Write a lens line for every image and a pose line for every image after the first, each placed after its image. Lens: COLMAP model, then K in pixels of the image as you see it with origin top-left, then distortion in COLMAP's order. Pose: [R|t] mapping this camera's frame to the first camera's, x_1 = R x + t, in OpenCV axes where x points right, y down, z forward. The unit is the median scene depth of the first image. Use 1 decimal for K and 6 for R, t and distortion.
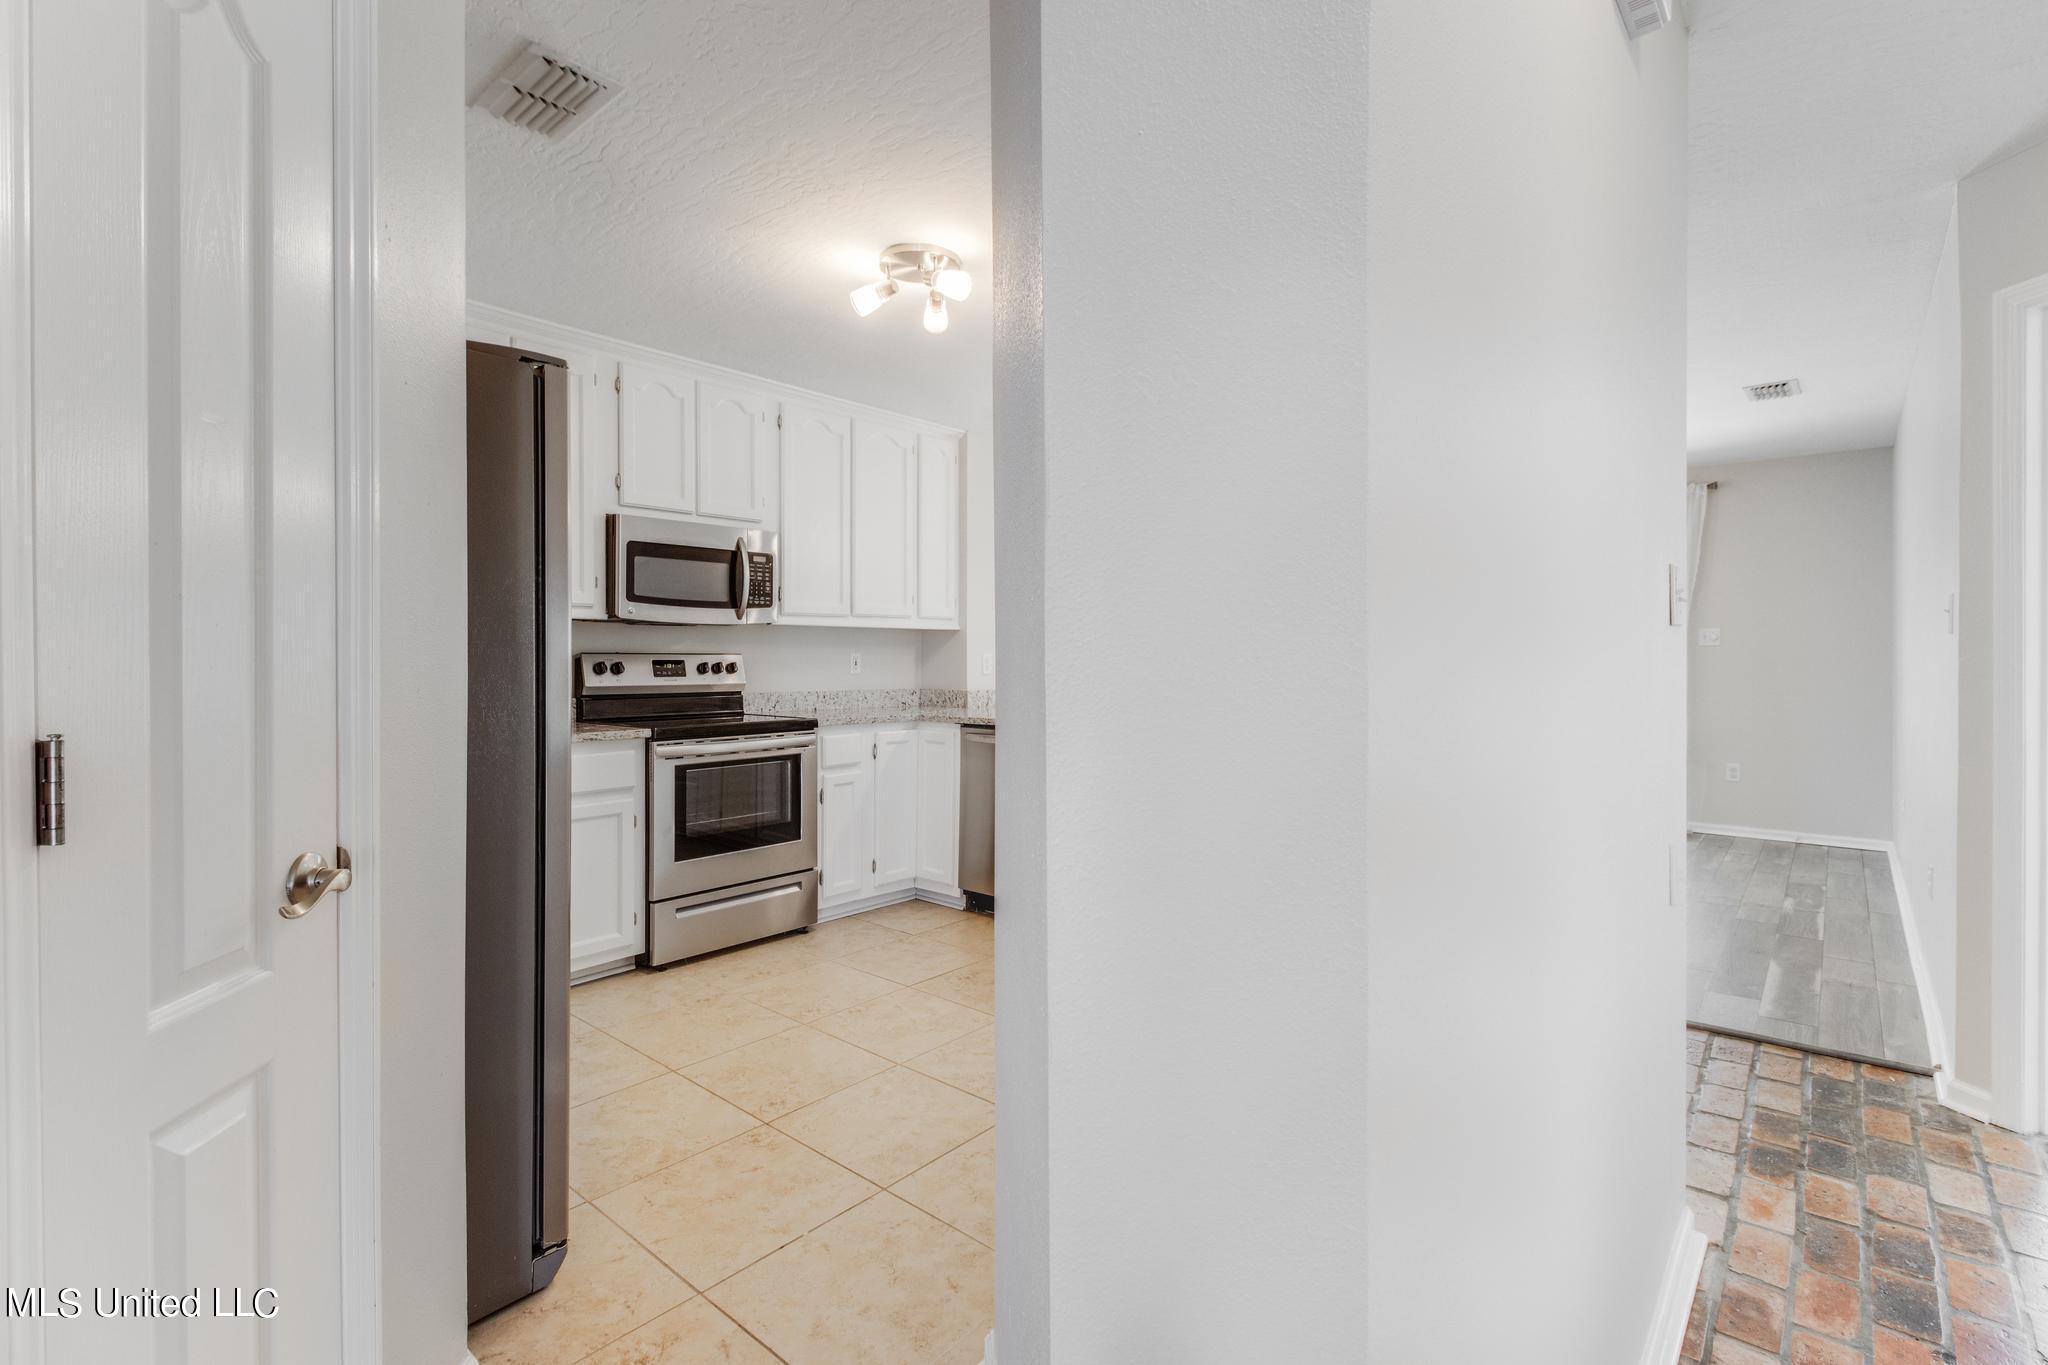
lens RADIAL K [[960.8, 0, 1007.6], [0, 960.8, 670.7], [0, 0, 1]] dist [0.005372, -0.000345]
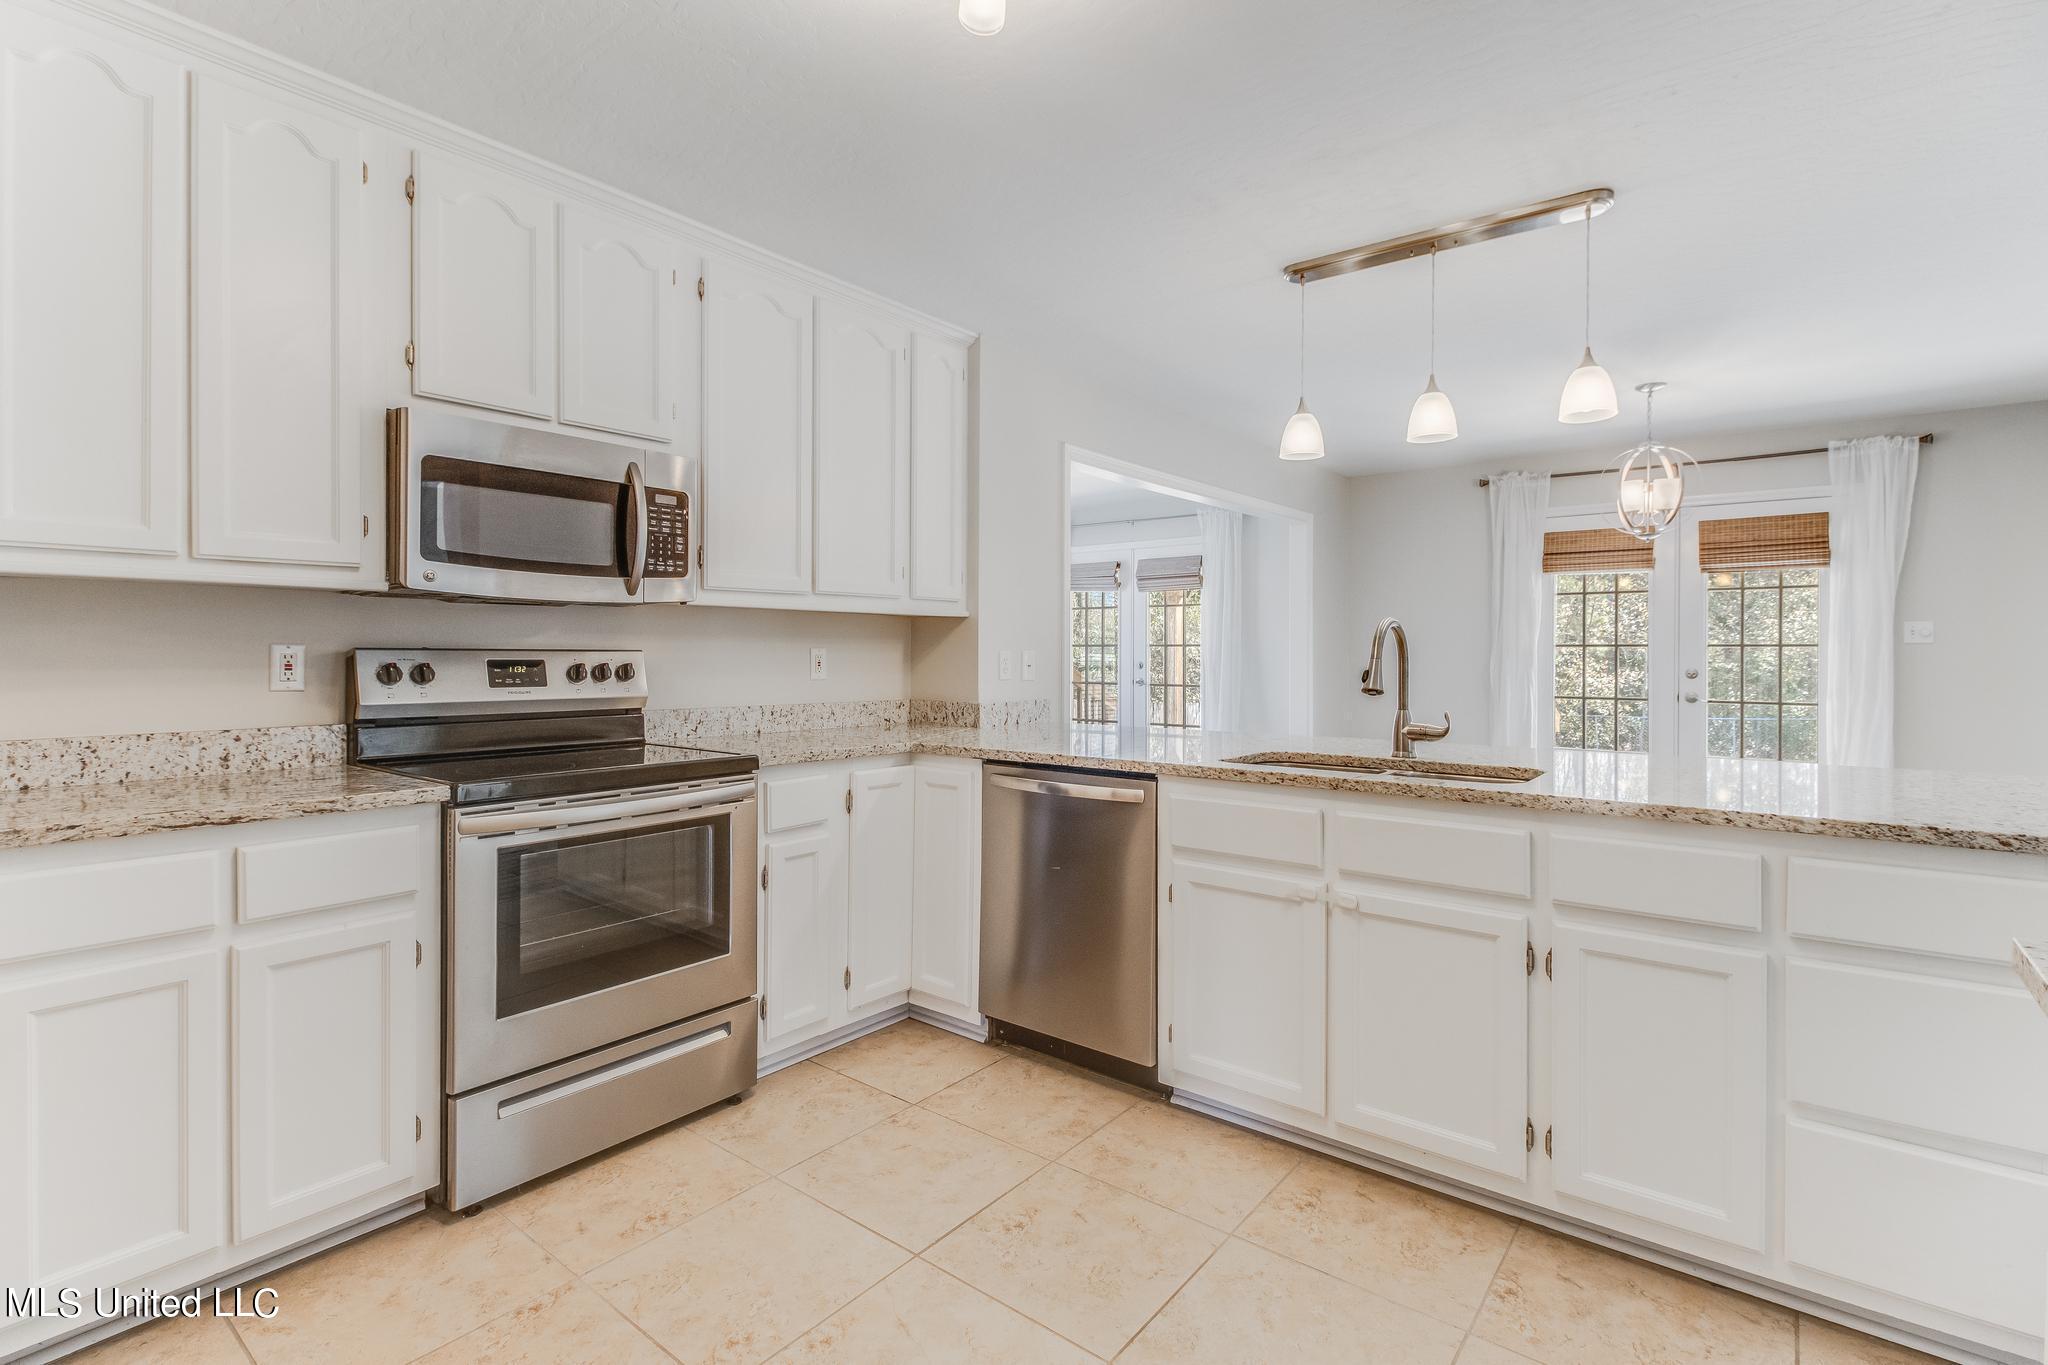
lens RADIAL K [[971.8, 0, 1020.2], [0, 971.8, 668.0], [0, 0, 1]] dist [-0.000440, -0.007270]
pose [[0.998786, 0.002940, 0.049174, -0.058318], [-0.003068, 0.999992, 0.002519, -0.008545], [-0.049166, -0.002667, 0.998787, 0.358115]]
